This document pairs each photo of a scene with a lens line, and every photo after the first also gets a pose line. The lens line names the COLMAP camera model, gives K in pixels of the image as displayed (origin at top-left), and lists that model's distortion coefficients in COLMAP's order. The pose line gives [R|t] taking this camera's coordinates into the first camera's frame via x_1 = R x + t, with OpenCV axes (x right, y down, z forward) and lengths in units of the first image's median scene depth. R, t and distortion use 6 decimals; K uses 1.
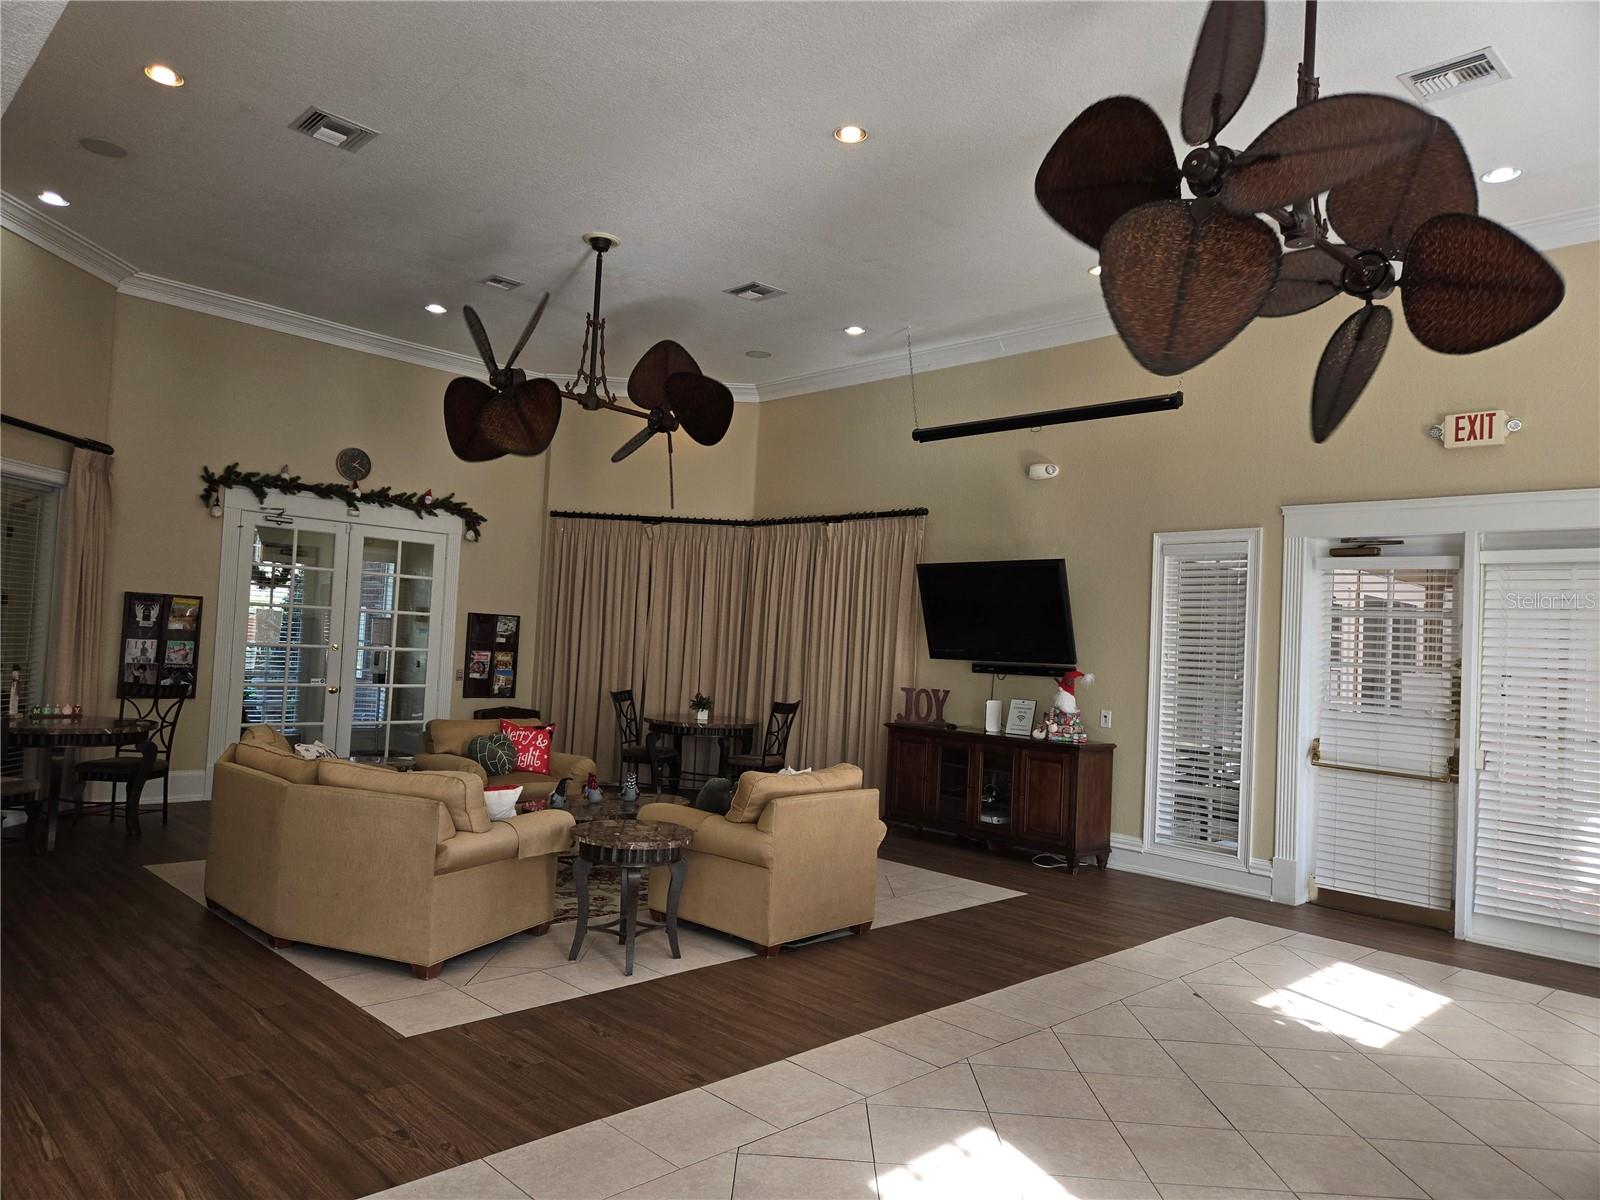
lens RADIAL K [[1070.6, 0, 790.0], [0, 1070.6, 599.6], [0, 0, 1]] dist [0.044299, -0.042448]
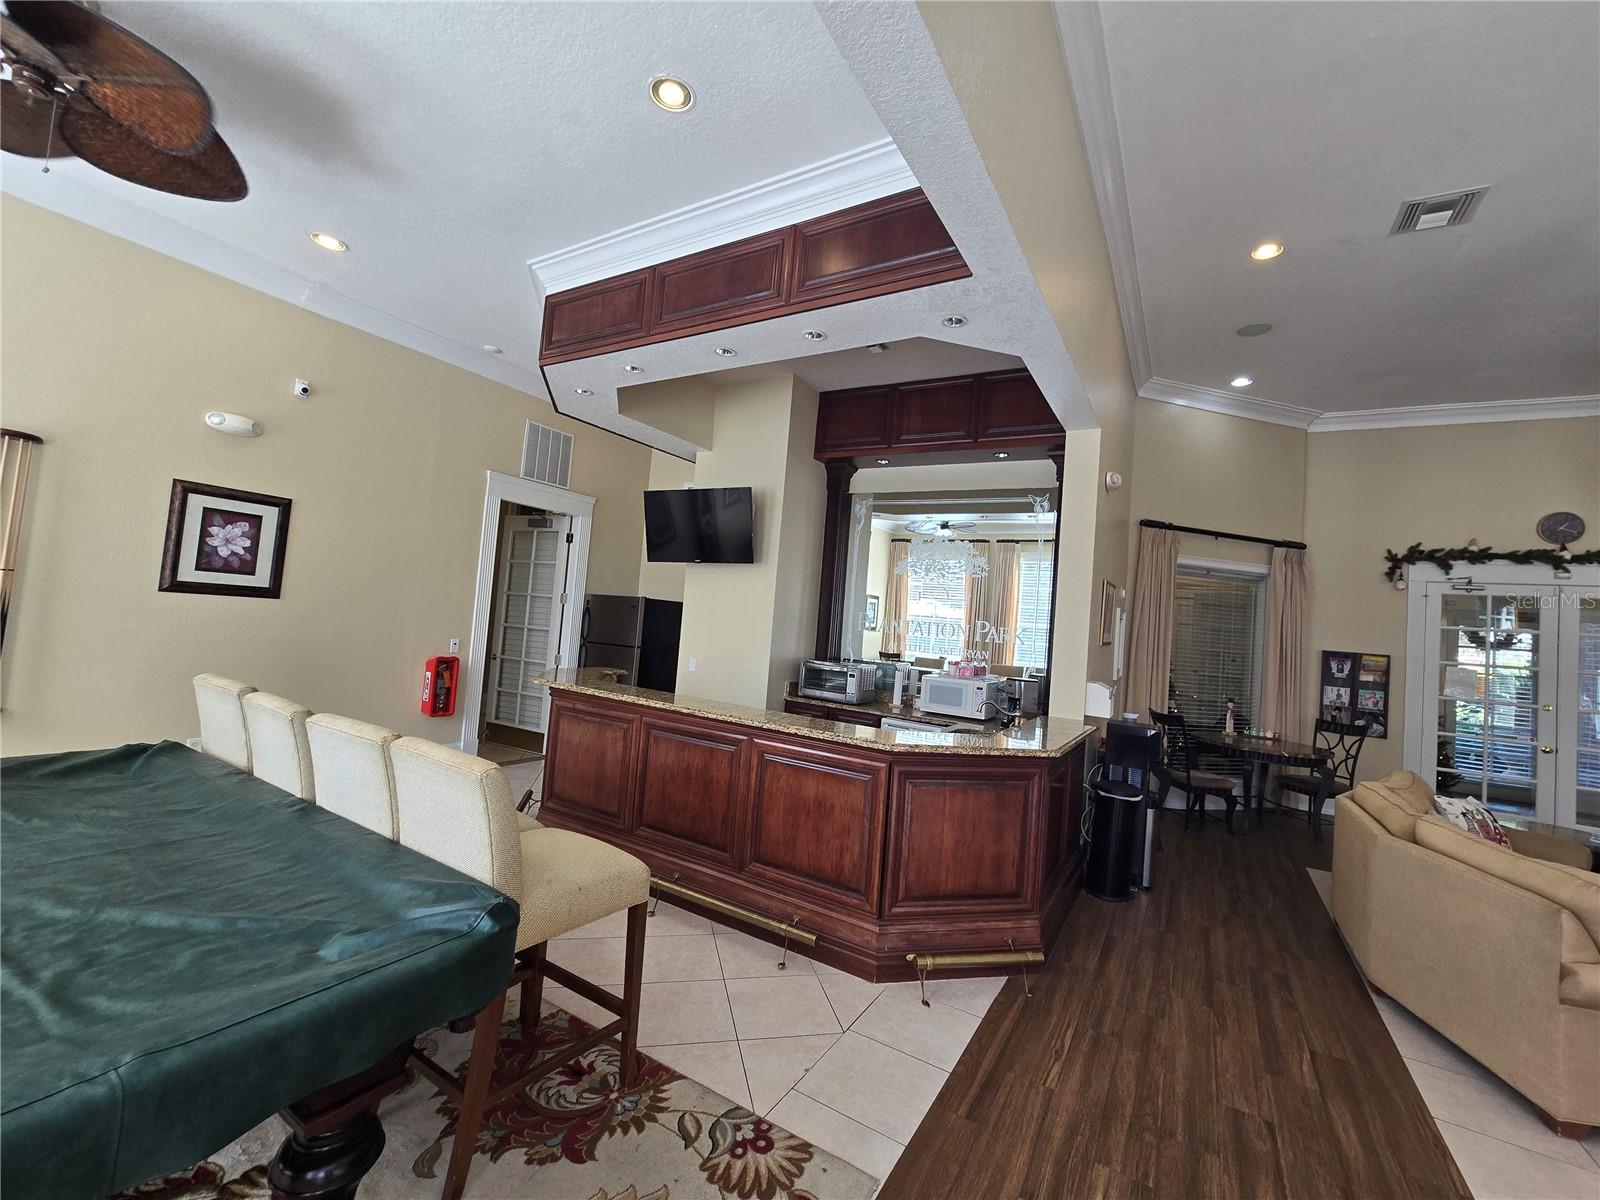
lens RADIAL K [[657.0, 0, 802.9], [0, 657.0, 590.8], [0, 0, 1]] dist [-0.001804, 0.000510]
pose [[0.250763, -0.078291, -0.964878, 0.010768], [-0.023996, 0.995915, -0.087046, 0.005545], [0.967751, 0.044981, 0.247860, 0.182465]]
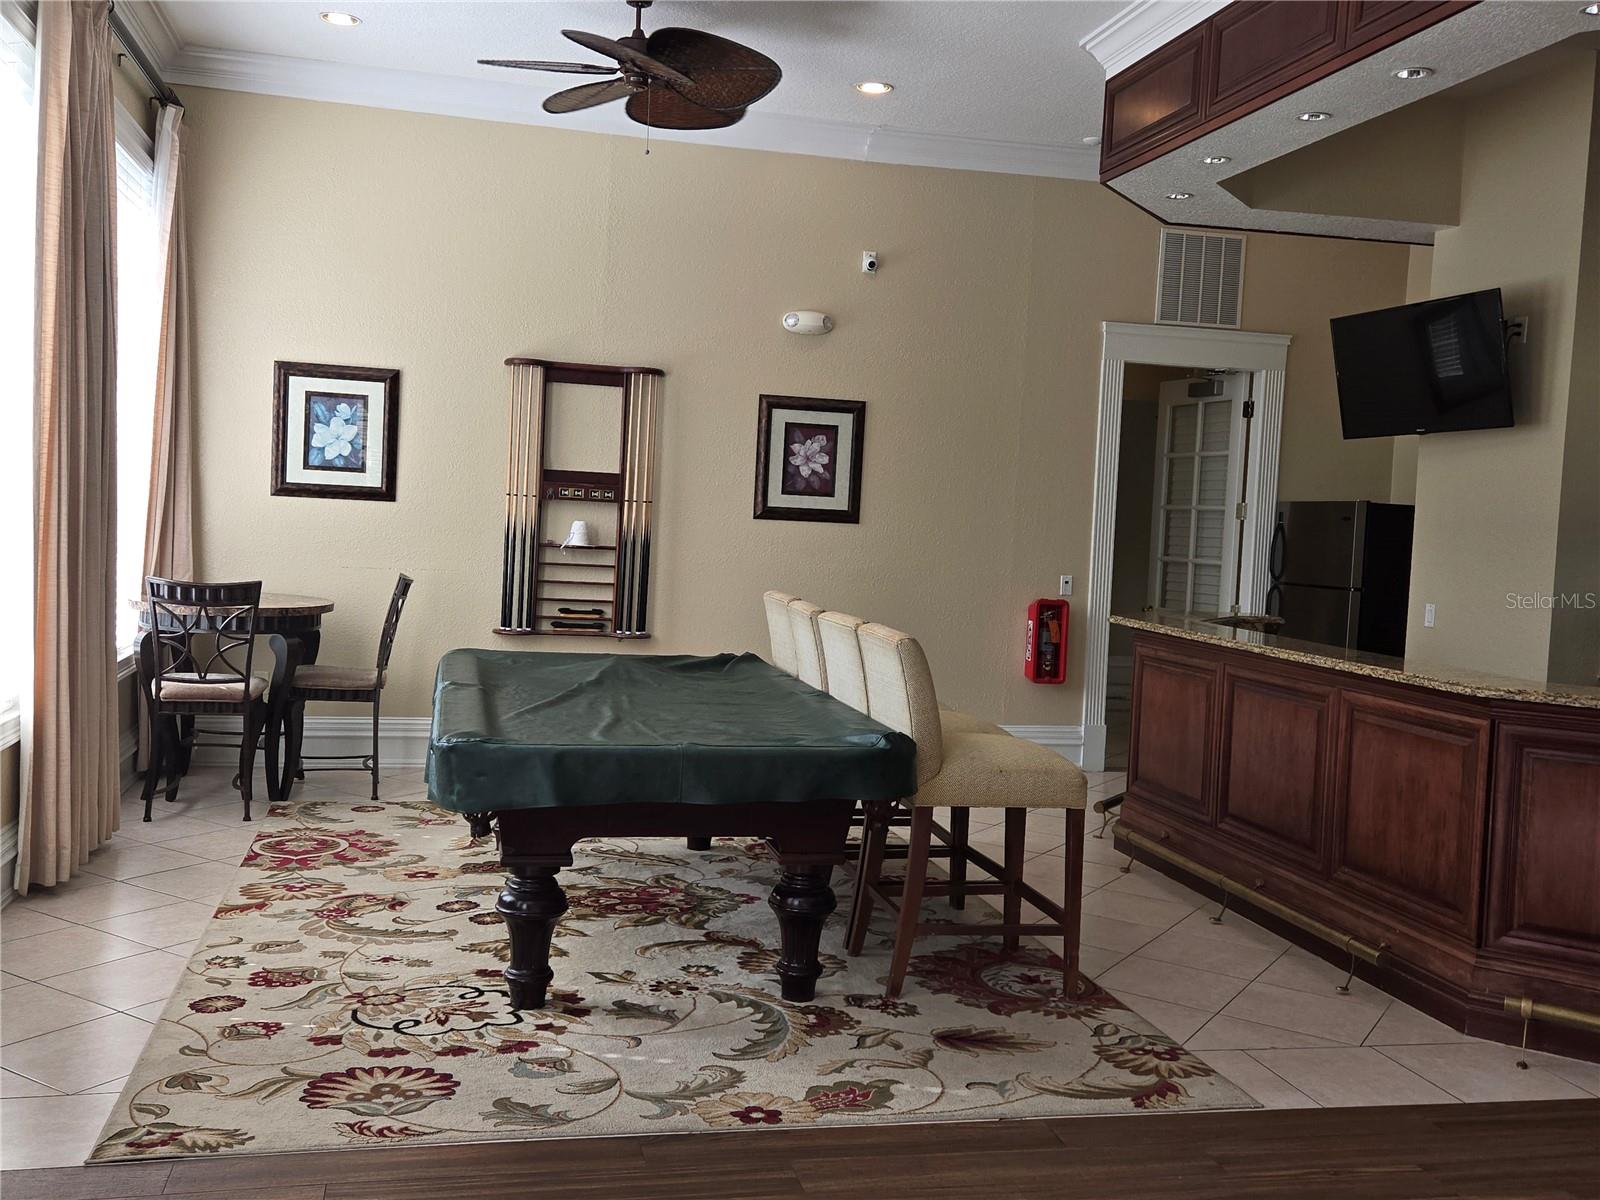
lens RADIAL K [[1482.2, 0, 770.5], [0, 1482.2, 581.4], [0, 0, 1]] dist [0.087278, -0.119848]
pose [[-0.529861, -0.034687, -0.847375, 0.265274], [-0.035207, 0.999202, -0.018887, 0.035499], [0.847353, 0.019826, -0.530659, 0.383220]]
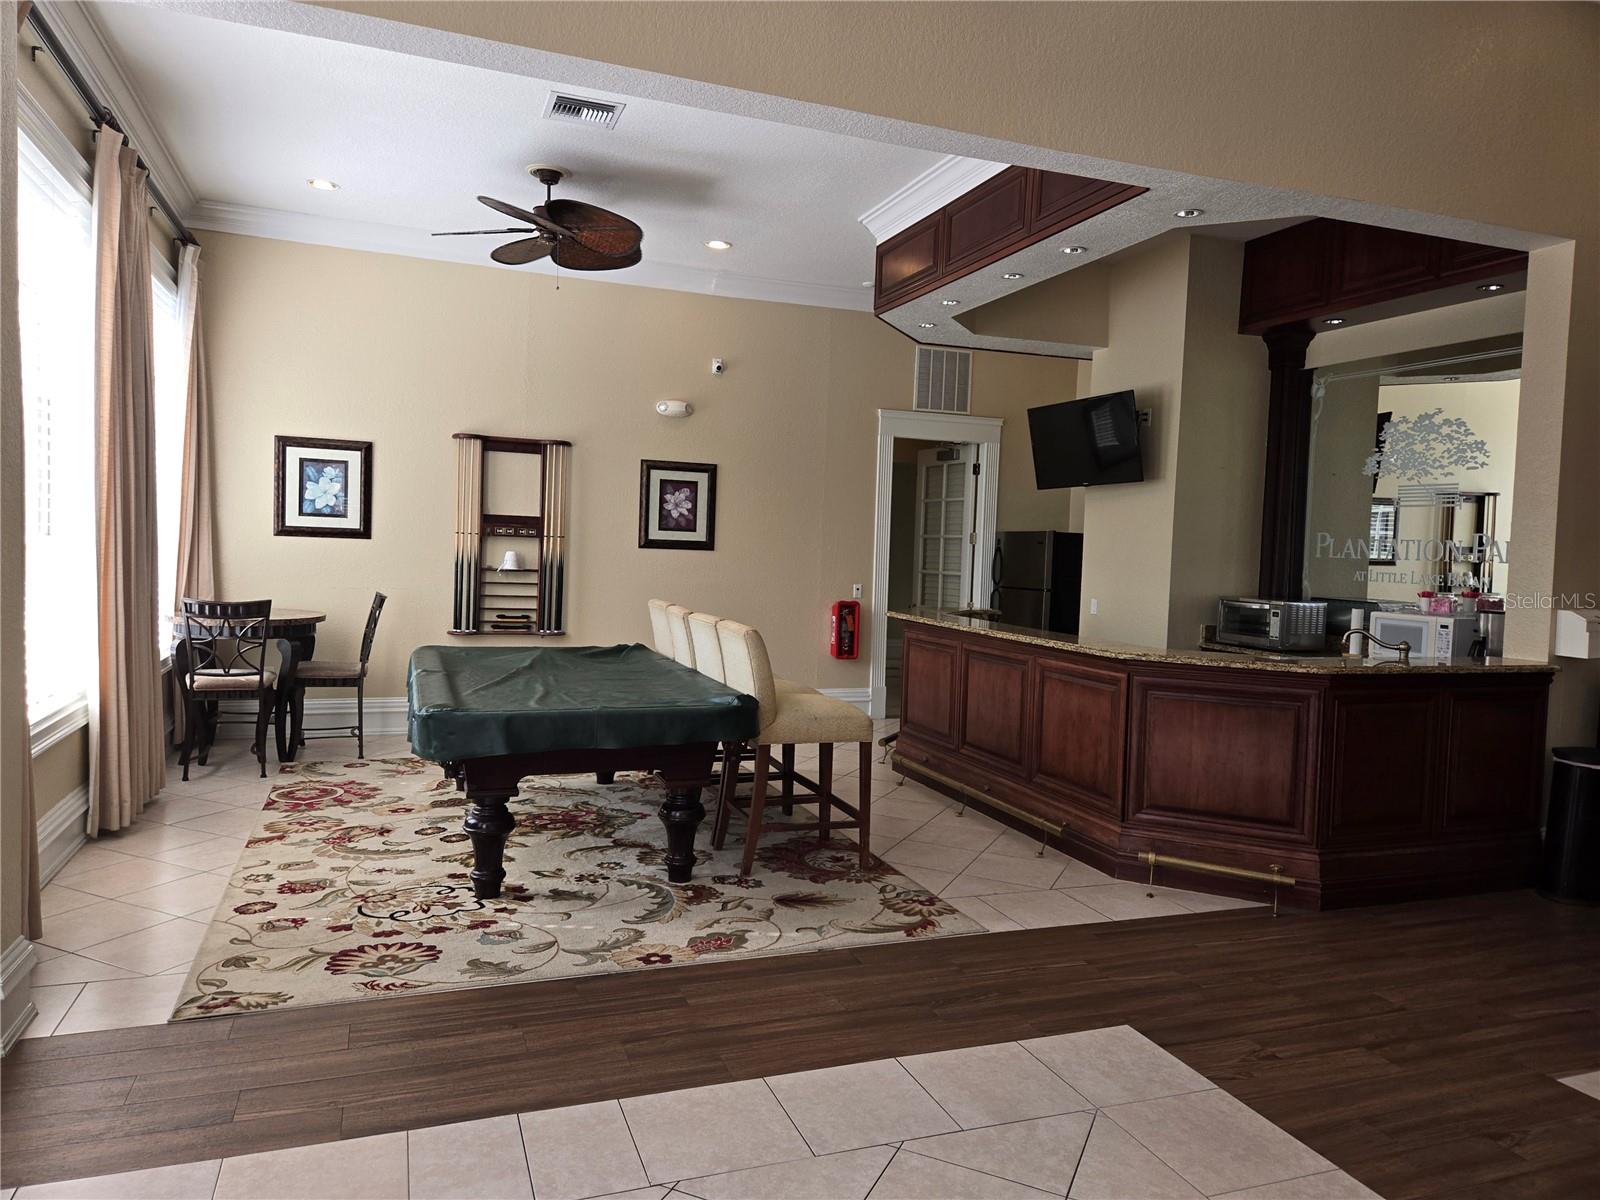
lens RADIAL K [[1070.6, 0, 790.0], [0, 1070.6, 599.6], [0, 0, 1]] dist [0.044299, -0.042448]
pose [[-0.414004, -0.017861, -0.910100, 0.288485], [-0.013138, 0.999821, -0.013645, 0.035532], [0.910180, 0.006308, -0.414165, 0.392844]]
